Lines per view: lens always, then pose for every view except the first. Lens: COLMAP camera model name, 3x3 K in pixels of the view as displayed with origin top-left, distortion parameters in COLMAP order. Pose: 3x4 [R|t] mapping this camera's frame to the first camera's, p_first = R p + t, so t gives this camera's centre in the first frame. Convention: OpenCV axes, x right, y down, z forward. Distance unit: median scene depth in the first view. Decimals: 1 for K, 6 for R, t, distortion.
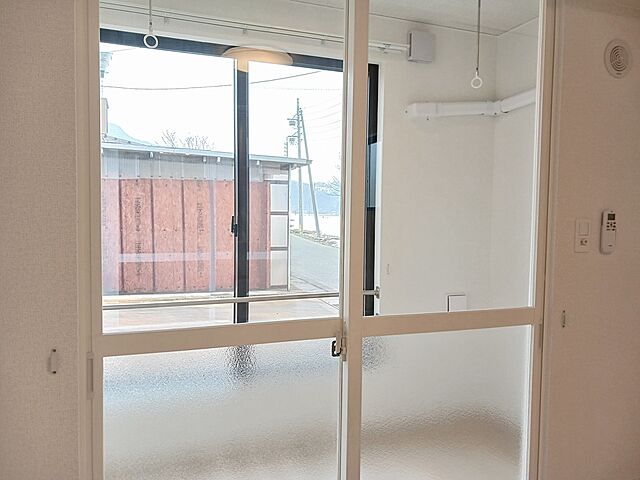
lens RADIAL K [[505.2, 0, 322.3], [0, 505.2, 247.1], [0, 0, 1]] dist [0.037502, -0.004866]
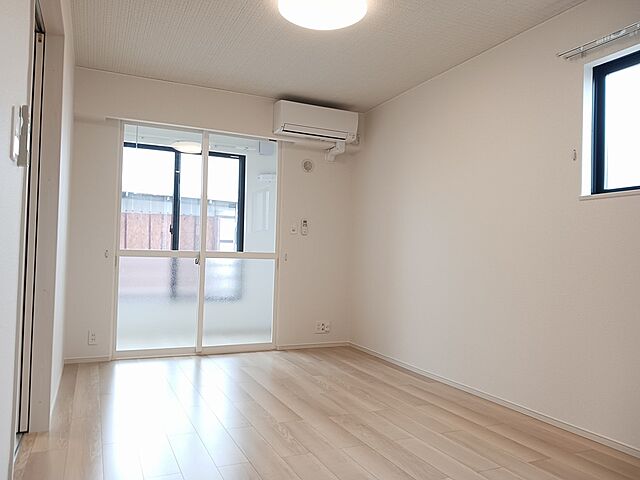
lens RADIAL K [[505.2, 0, 322.3], [0, 505.2, 247.1], [0, 0, 1]] dist [0.037502, -0.004866]
pose [[0.998309, 0.012601, 0.056747, 0.313273], [-0.007972, 0.996677, -0.081066, 0.187039], [-0.057580, 0.080477, 0.995092, -1.068002]]
